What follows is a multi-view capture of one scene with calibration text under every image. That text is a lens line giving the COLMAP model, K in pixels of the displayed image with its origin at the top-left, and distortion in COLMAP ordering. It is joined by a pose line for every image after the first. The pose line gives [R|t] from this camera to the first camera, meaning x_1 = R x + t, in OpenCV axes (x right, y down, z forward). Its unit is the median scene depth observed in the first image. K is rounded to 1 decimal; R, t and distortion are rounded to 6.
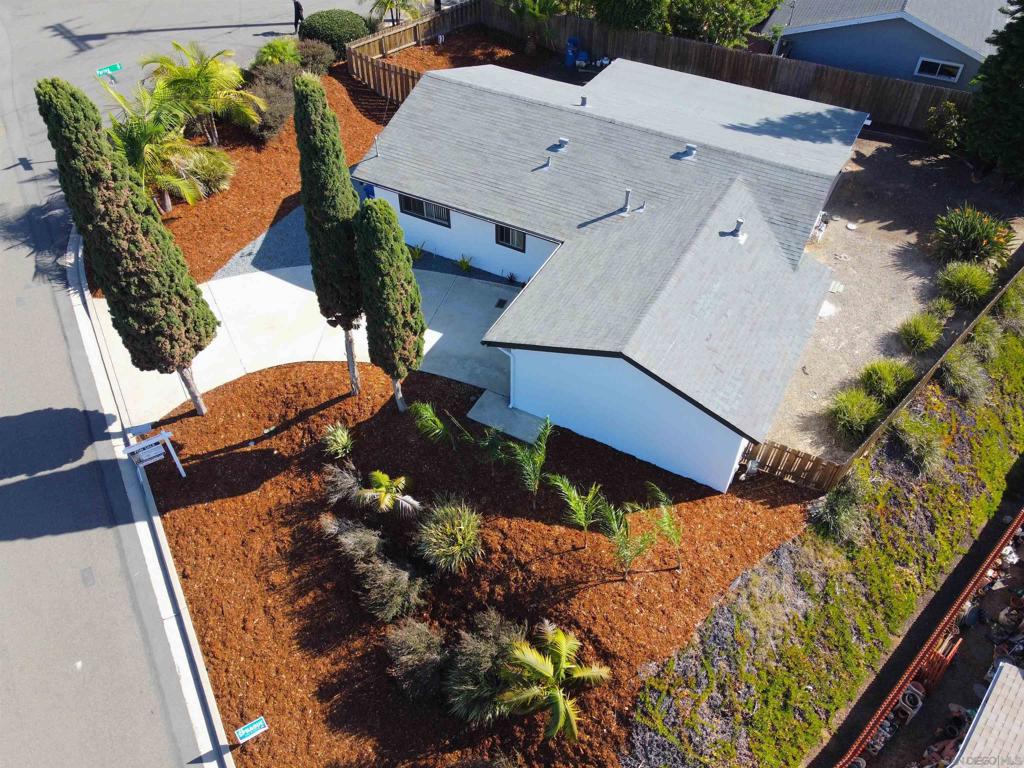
lens RADIAL K [[779.9, 0, 509.0], [0, 779.9, 386.7], [0, 0, 1]] dist [0.016753, 0.004333]
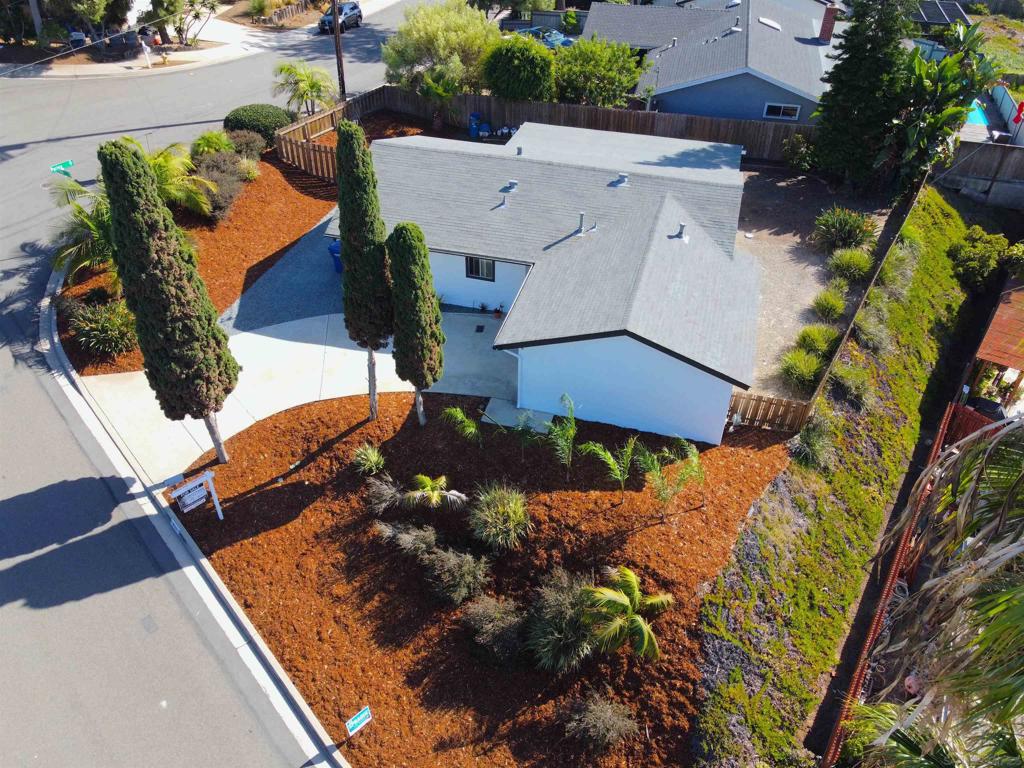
lens RADIAL K [[779.9, 0, 509.0], [0, 779.9, 386.7], [0, 0, 1]] dist [0.016753, 0.004333]
pose [[0.974446, -0.139026, 0.176427, -0.222051], [0.159196, 0.981562, -0.105792, 0.123175], [-0.158466, 0.131175, 0.978612, -0.102138]]
